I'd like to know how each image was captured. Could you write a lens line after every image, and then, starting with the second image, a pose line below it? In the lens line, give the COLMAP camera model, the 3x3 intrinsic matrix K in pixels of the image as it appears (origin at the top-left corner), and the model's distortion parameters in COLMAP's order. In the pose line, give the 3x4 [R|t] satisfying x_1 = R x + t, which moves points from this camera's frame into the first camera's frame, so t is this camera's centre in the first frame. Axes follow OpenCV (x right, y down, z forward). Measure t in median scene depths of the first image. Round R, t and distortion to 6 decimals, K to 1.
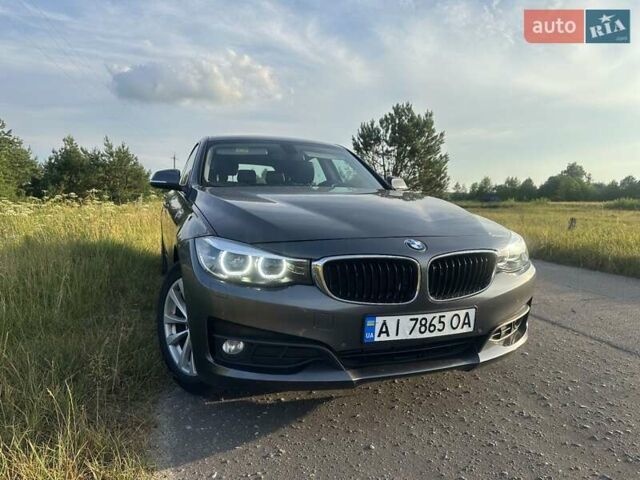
lens RADIAL K [[483.7, 0, 319.9], [0, 483.7, 227.3], [0, 0, 1]] dist [0.026654, -0.007495]
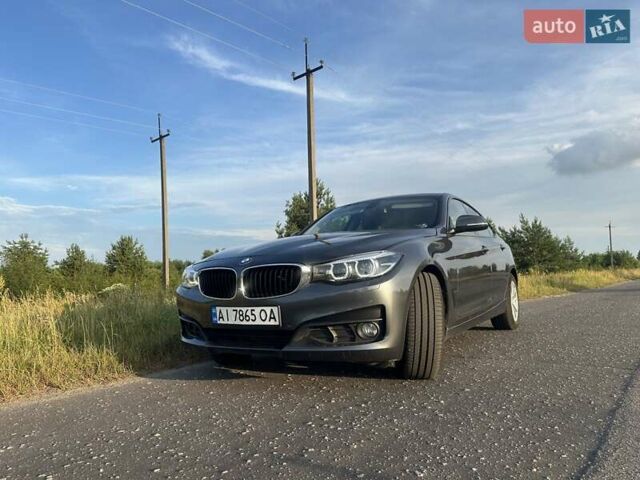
lens RADIAL K [[483.7, 0, 319.9], [0, 483.7, 227.3], [0, 0, 1]] dist [0.026654, -0.007495]
pose [[0.604186, -0.116304, -0.788310, 1.454396], [-0.014505, 0.987522, -0.156813, 0.158714], [0.796711, 0.106179, 0.594960, 0.285828]]
